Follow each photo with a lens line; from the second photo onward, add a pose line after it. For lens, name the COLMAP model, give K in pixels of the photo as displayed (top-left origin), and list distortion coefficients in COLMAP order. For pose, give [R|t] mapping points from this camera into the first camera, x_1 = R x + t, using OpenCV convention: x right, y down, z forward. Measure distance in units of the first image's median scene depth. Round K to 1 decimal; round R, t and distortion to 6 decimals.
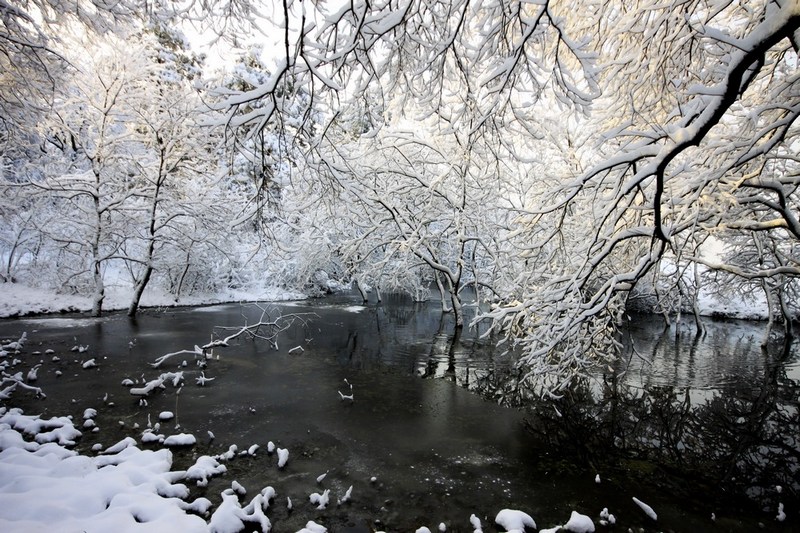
lens RADIAL K [[494.8, 0, 401.7], [0, 494.8, 270.7], [0, 0, 1]] dist [0.023672, 0.007612]
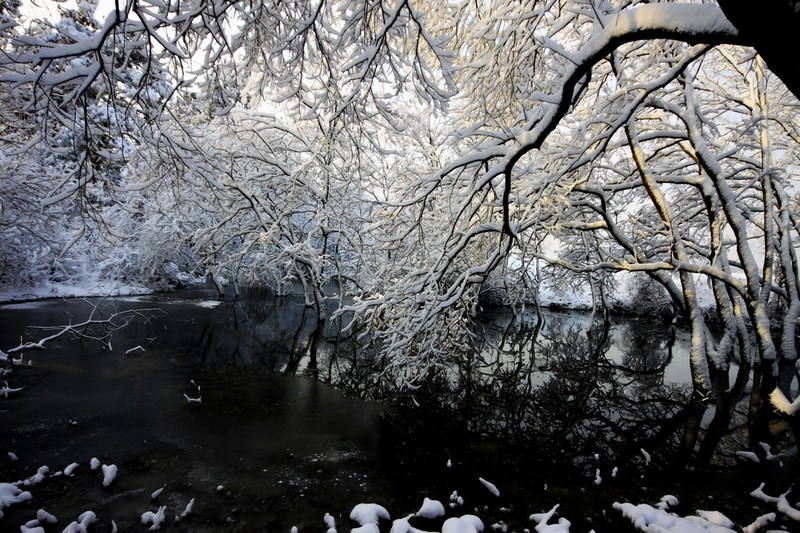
lens RADIAL K [[494.8, 0, 401.7], [0, 494.8, 270.7], [0, 0, 1]] dist [0.023672, 0.007612]
pose [[0.965868, 0.008226, 0.258903, 0.019641], [-0.010479, 0.999918, 0.007322, 0.007375], [-0.258821, -0.009785, 0.965876, 0.023886]]
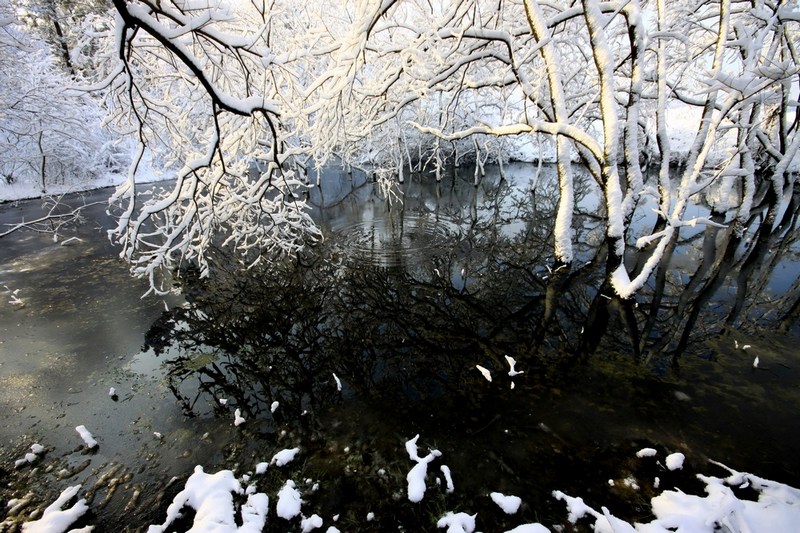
lens RADIAL K [[366.0, 0, 400.5], [0, 366.0, 272.7], [0, 0, 1]] dist [0.002973, -0.009127]
pose [[0.992591, -0.099891, 0.069167, 0.400300], [0.069316, 0.933104, 0.352862, -0.002730], [-0.099788, -0.345454, 0.933115, 0.160948]]
